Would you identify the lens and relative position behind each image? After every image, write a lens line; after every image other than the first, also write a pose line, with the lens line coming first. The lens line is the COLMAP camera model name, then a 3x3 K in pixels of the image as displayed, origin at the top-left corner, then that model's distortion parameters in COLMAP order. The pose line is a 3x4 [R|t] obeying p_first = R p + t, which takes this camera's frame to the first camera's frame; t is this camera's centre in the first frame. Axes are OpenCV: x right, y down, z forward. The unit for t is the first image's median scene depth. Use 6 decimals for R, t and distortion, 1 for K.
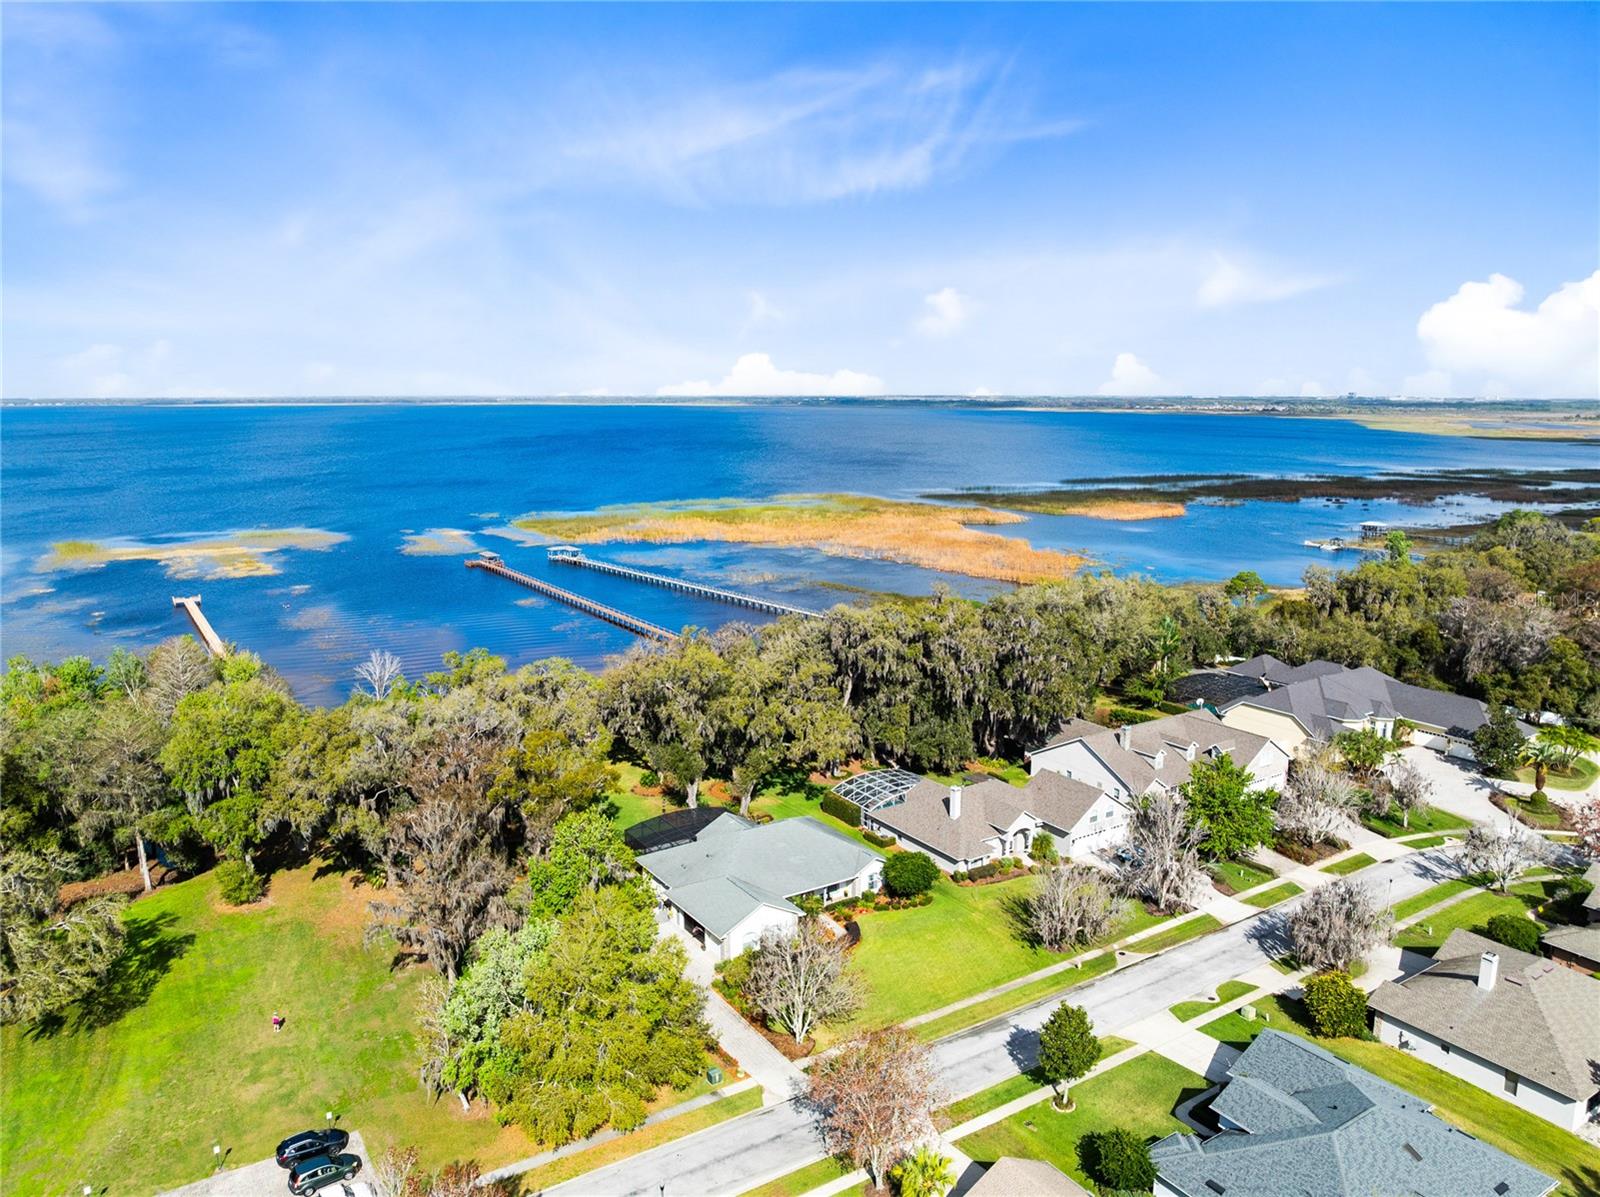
lens RADIAL K [[1129.9, 0, 800.0], [0, 1129.9, 598.5], [0, 0, 1]] dist [-0.043219, -0.001345]
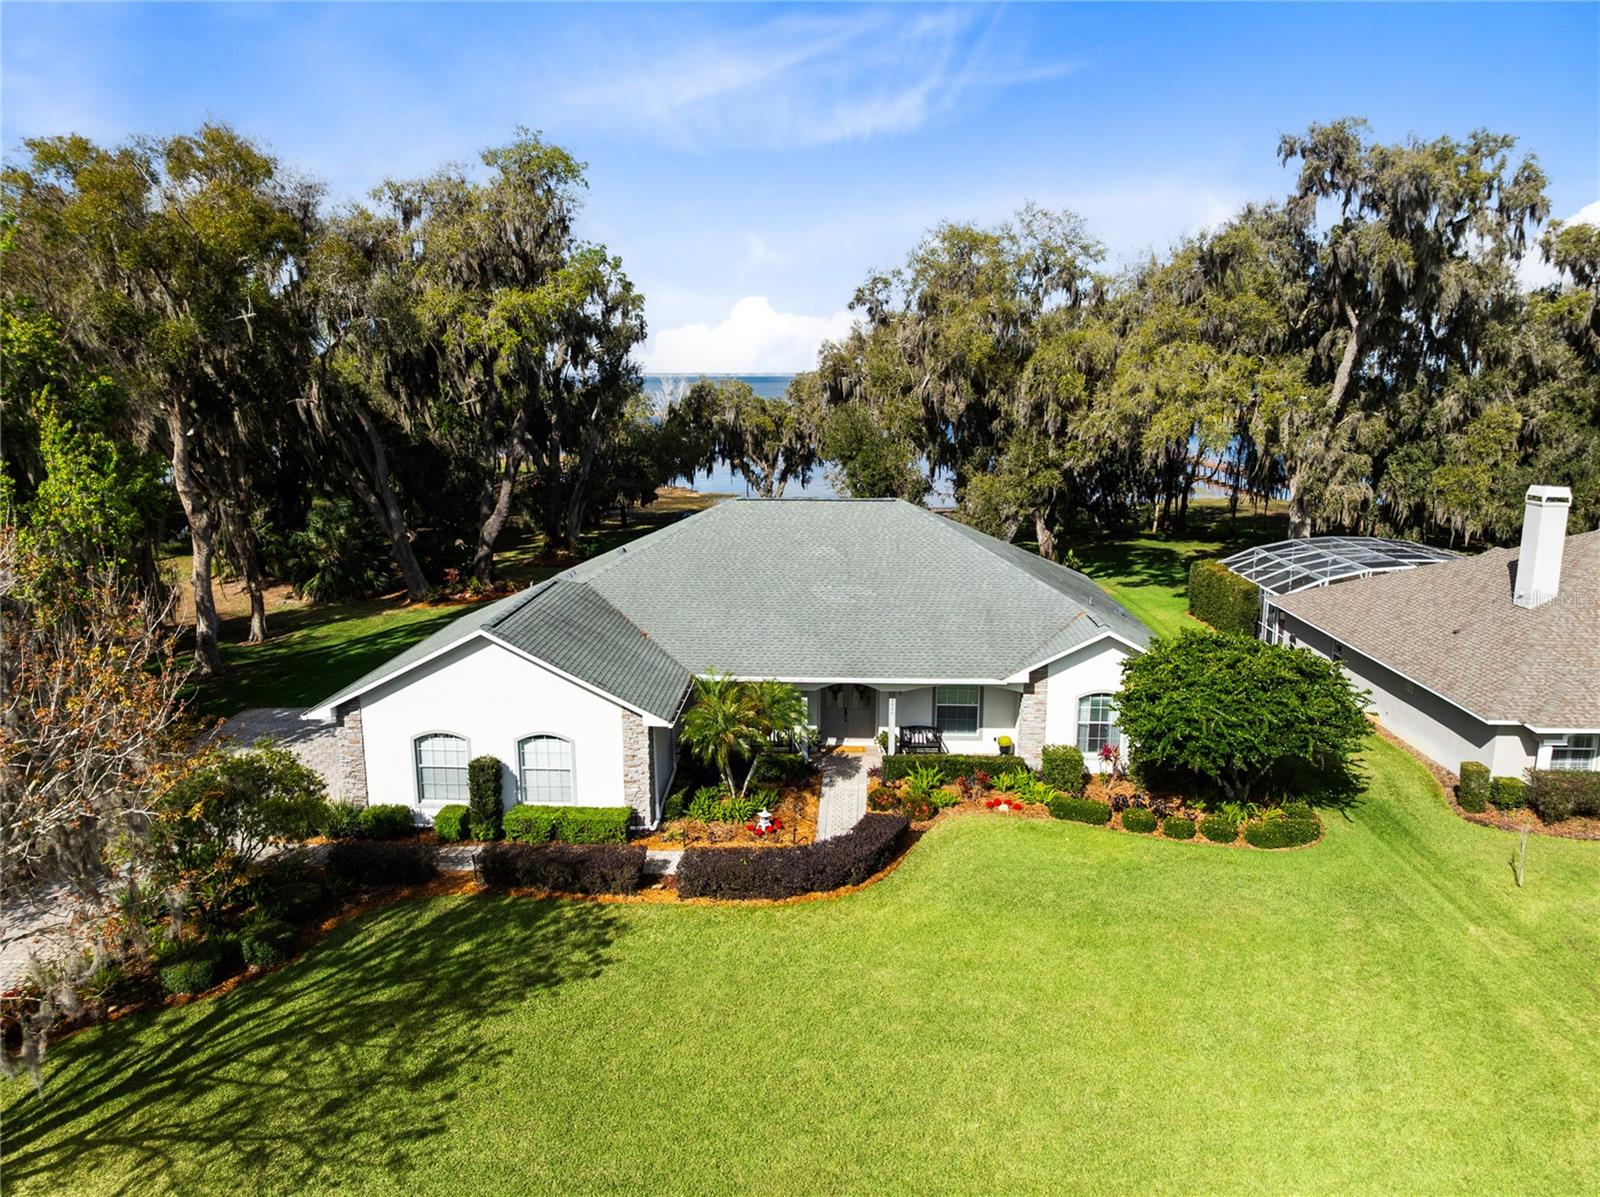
lens RADIAL K [[1129.9, 0, 800.0], [0, 1129.9, 598.5], [0, 0, 1]] dist [-0.043219, -0.001345]
pose [[0.812585, 0.107450, -0.572852, 0.161288], [-0.095245, 0.994128, 0.051366, 0.215395], [0.575007, 0.012822, 0.818048, 0.739686]]
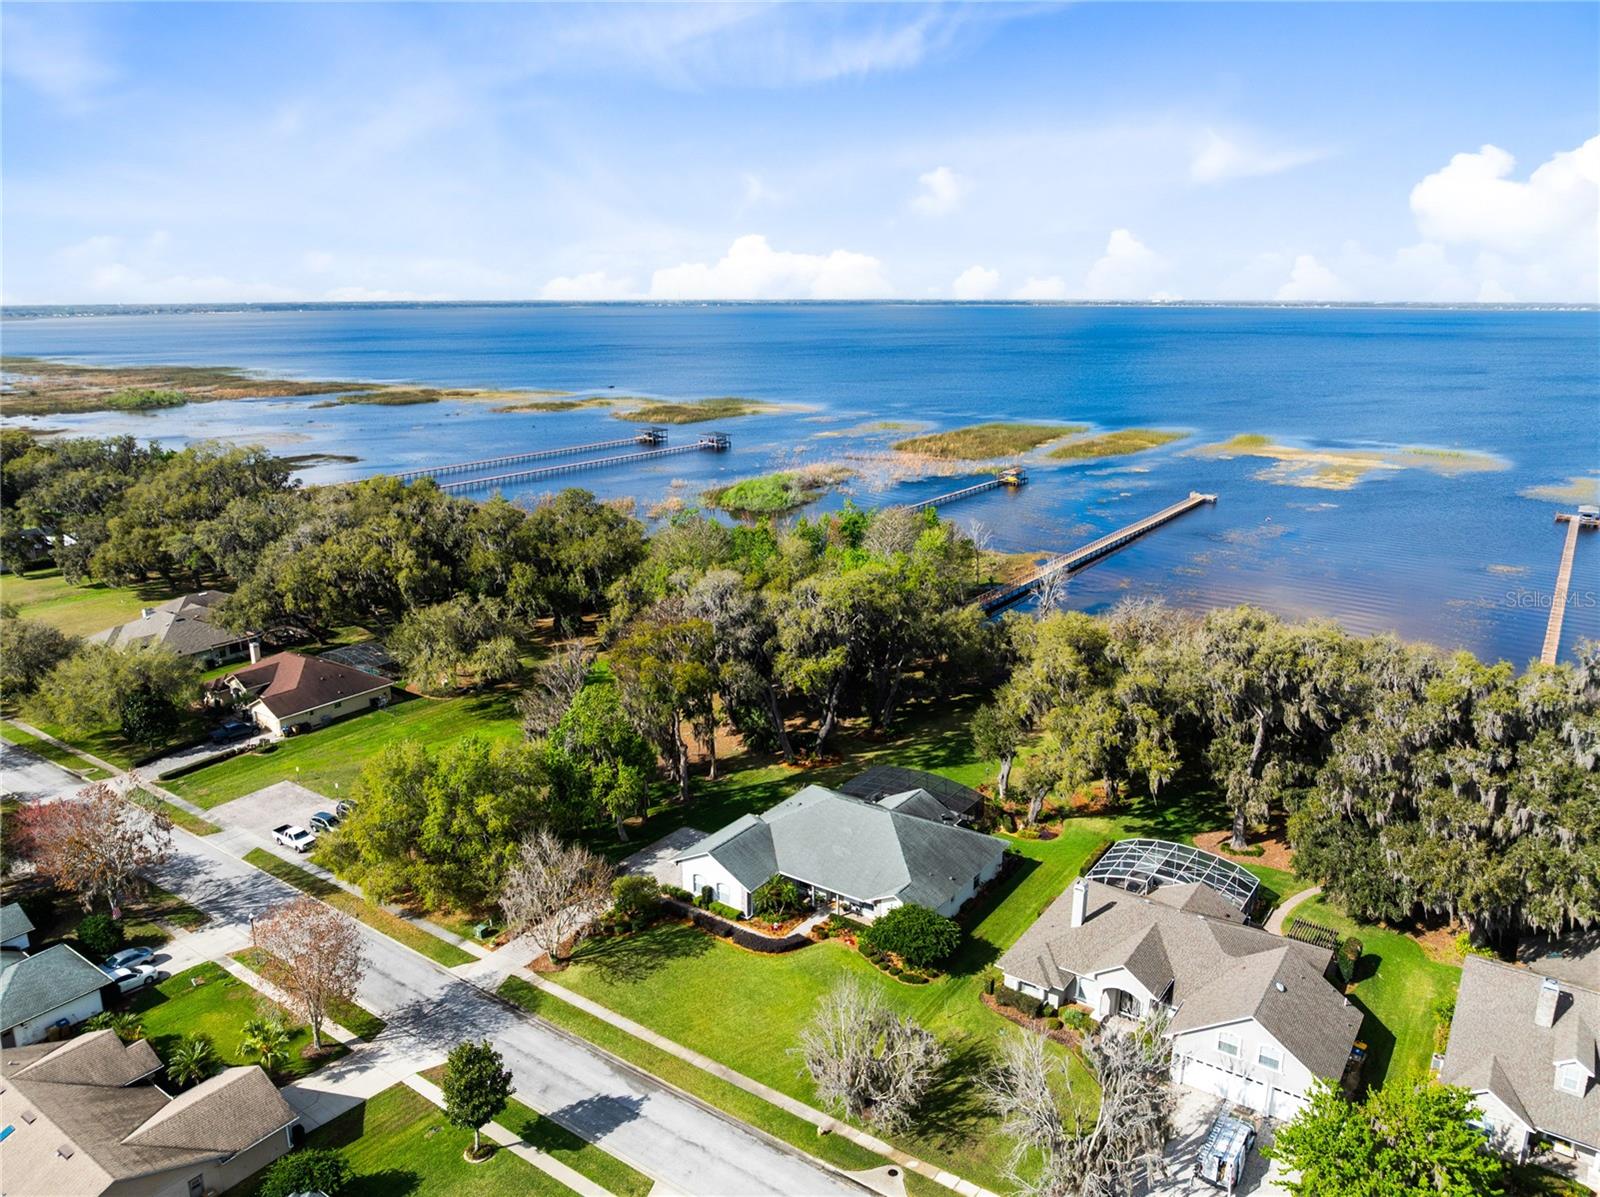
lens RADIAL K [[1129.9, 0, 800.0], [0, 1129.9, 598.5], [0, 0, 1]] dist [-0.043219, -0.001345]
pose [[0.367374, 0.237225, -0.899311, 0.715690], [-0.155603, 0.968974, 0.192036, -0.119332], [0.916964, 0.069386, 0.392889, 0.612182]]
